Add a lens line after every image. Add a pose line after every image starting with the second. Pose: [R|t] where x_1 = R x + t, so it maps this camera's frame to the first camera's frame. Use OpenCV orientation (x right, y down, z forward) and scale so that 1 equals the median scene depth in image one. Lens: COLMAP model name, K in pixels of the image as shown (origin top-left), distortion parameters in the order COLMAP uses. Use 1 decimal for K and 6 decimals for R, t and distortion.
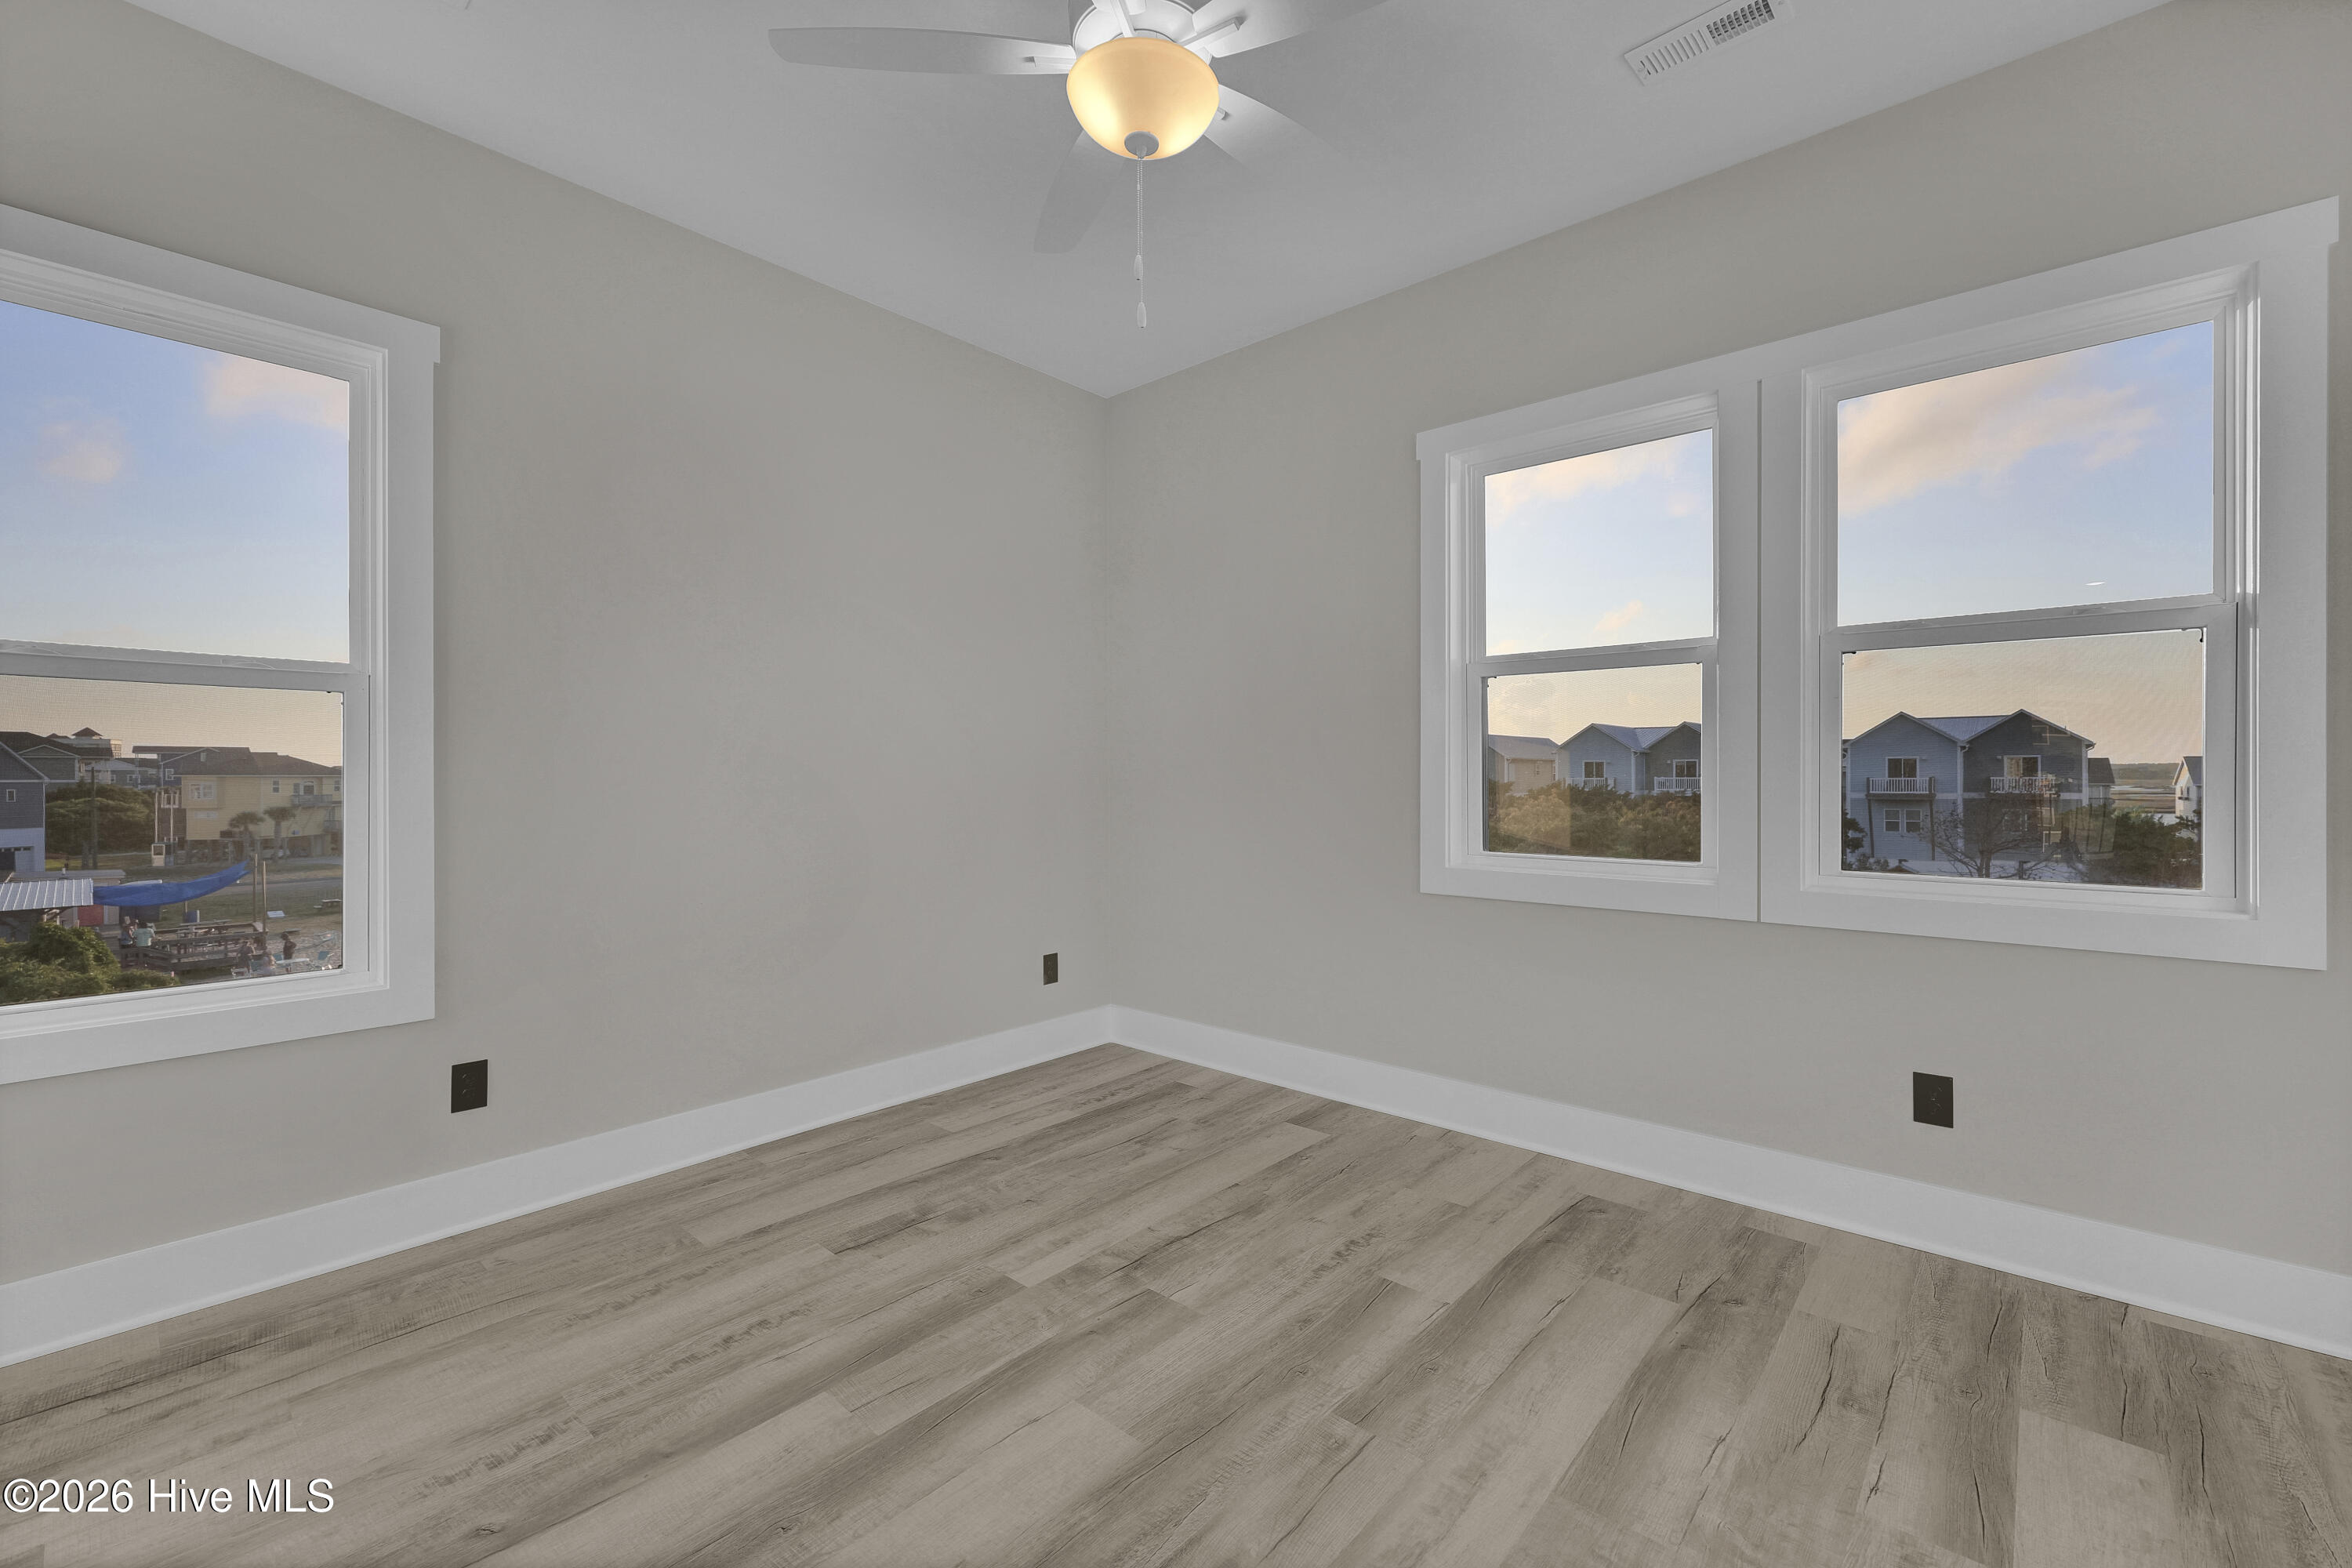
lens RADIAL K [[960.8, 0, 1179.1], [0, 960.8, 782.5], [0, 0, 1]] dist [0.000304, 0.000641]
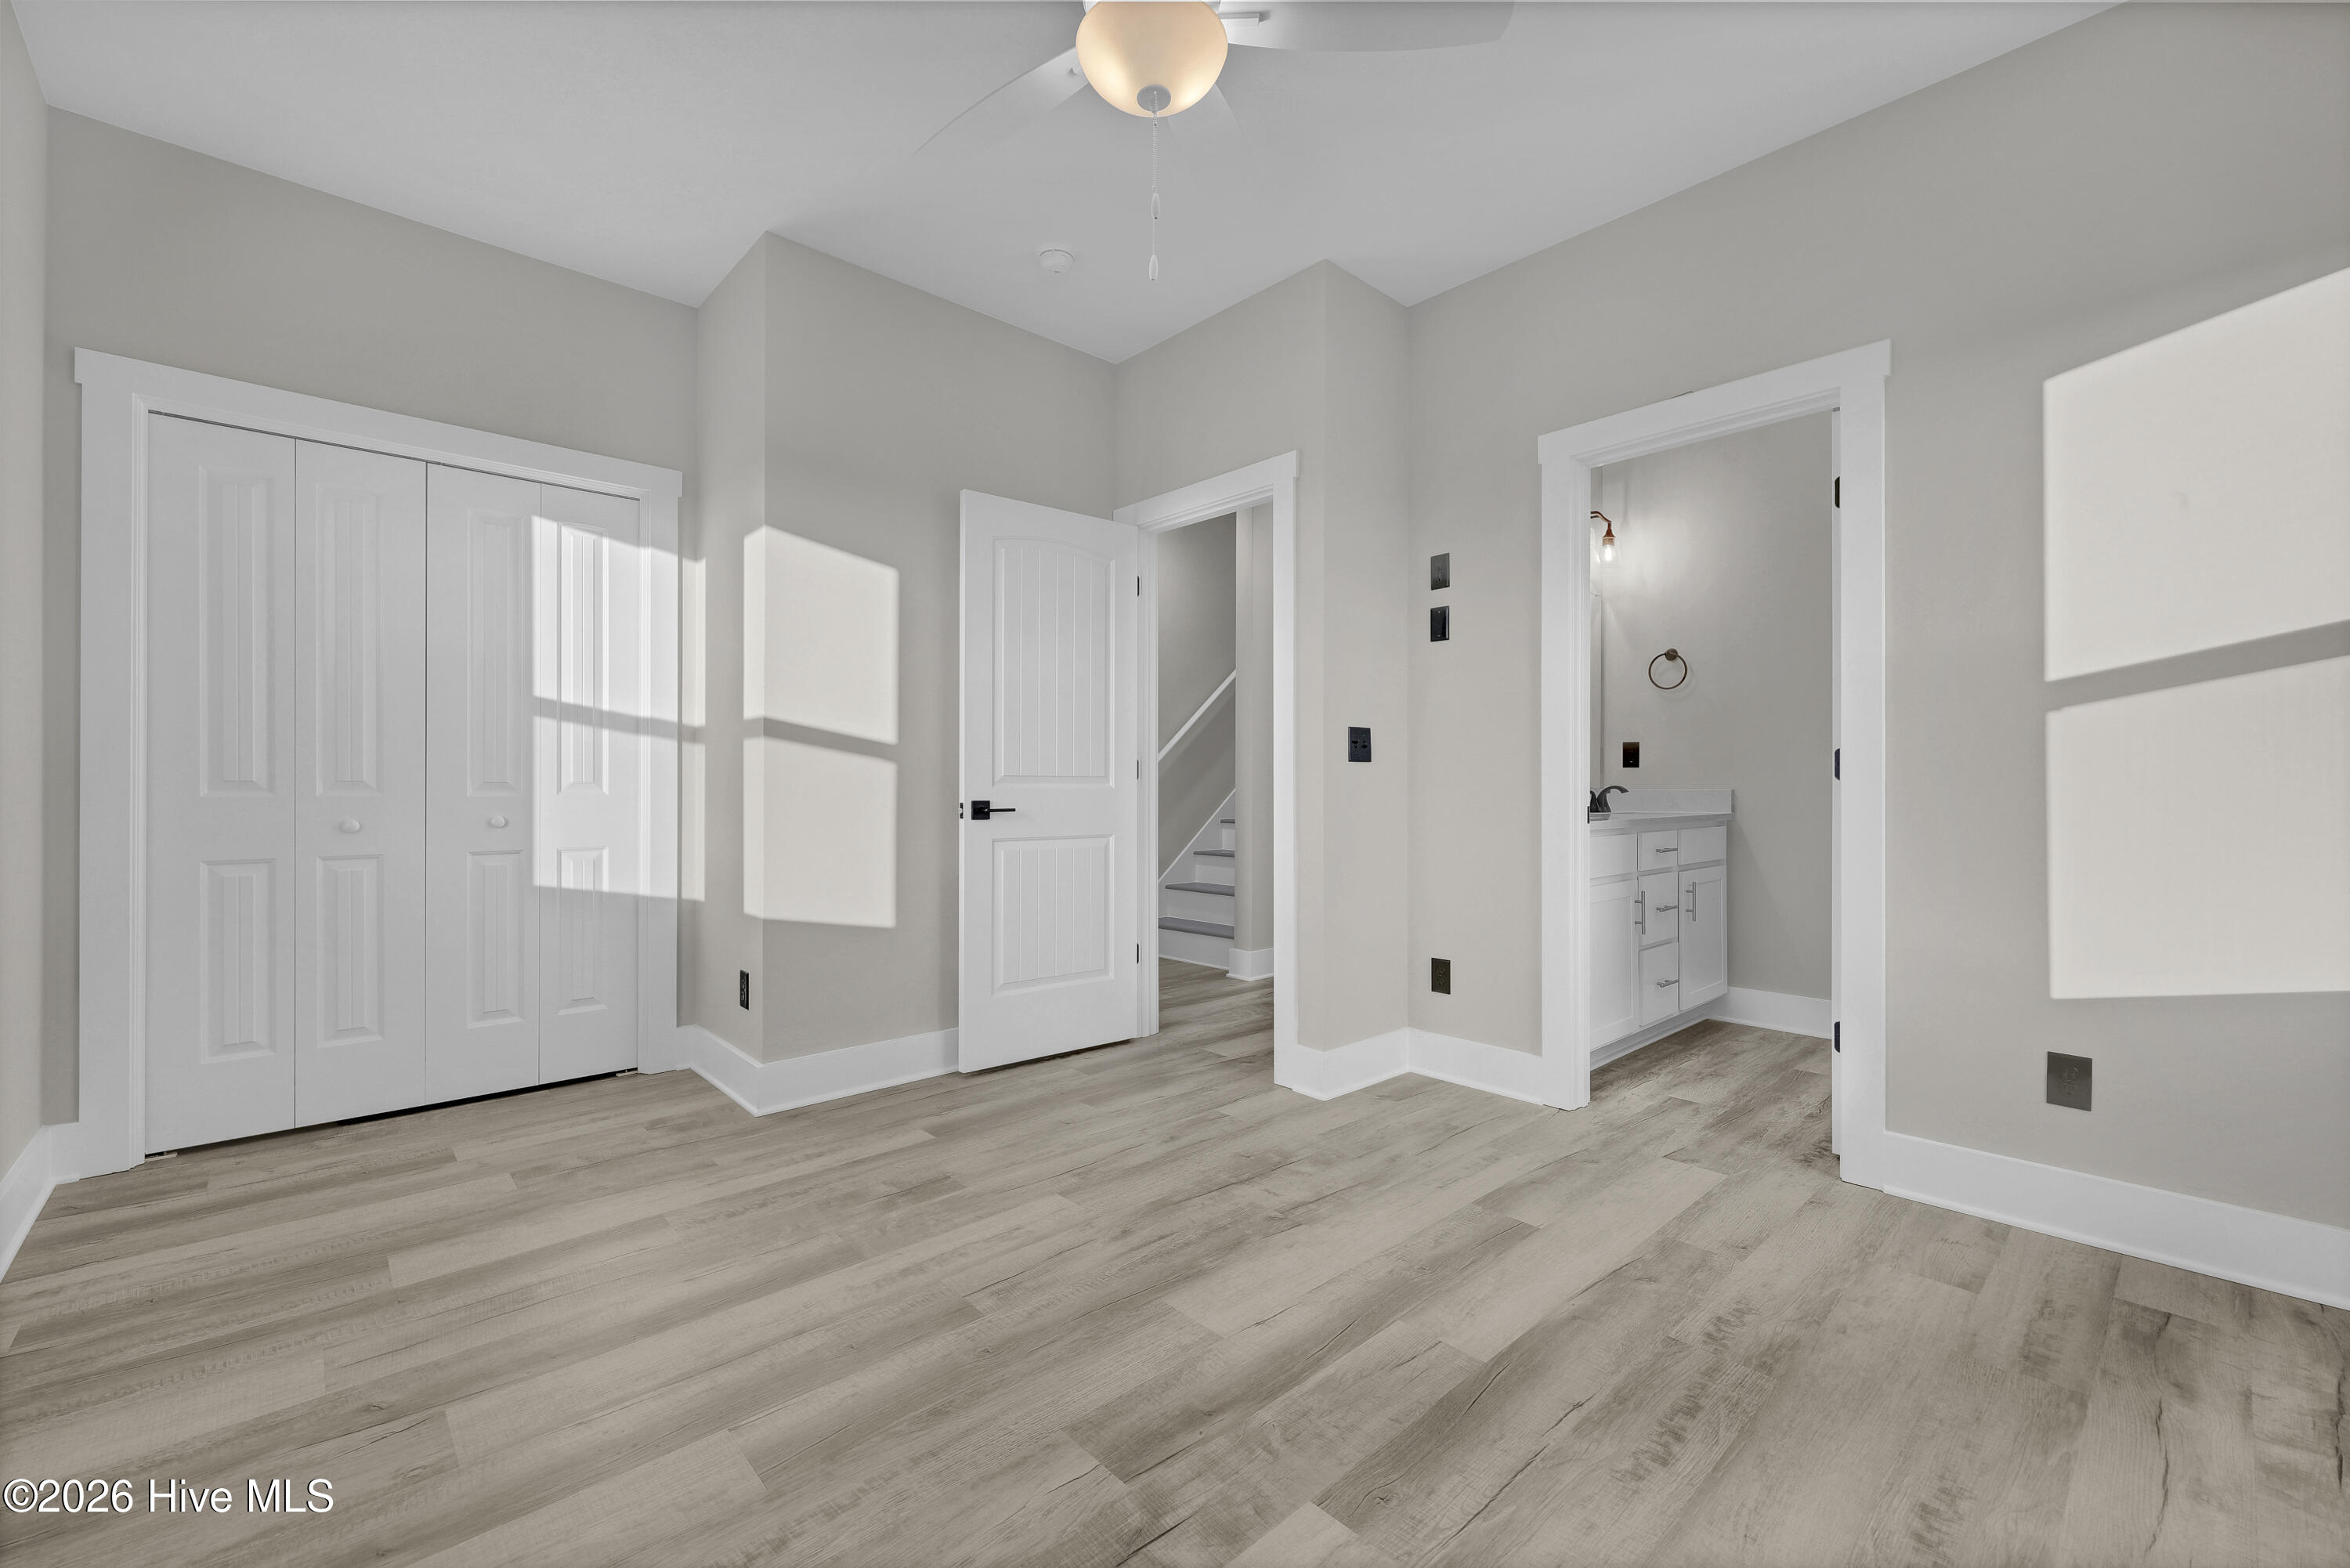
lens RADIAL K [[960.0, 0, 1178.1], [0, 960.0, 782.5], [0, 0, 1]] dist [0.000304, 0.000641]
pose [[-0.994795, 0.004787, 0.101783, -0.158826], [0.005078, 0.999984, 0.002600, 0.050097], [-0.101769, 0.003104, -0.994803, 1.916664]]
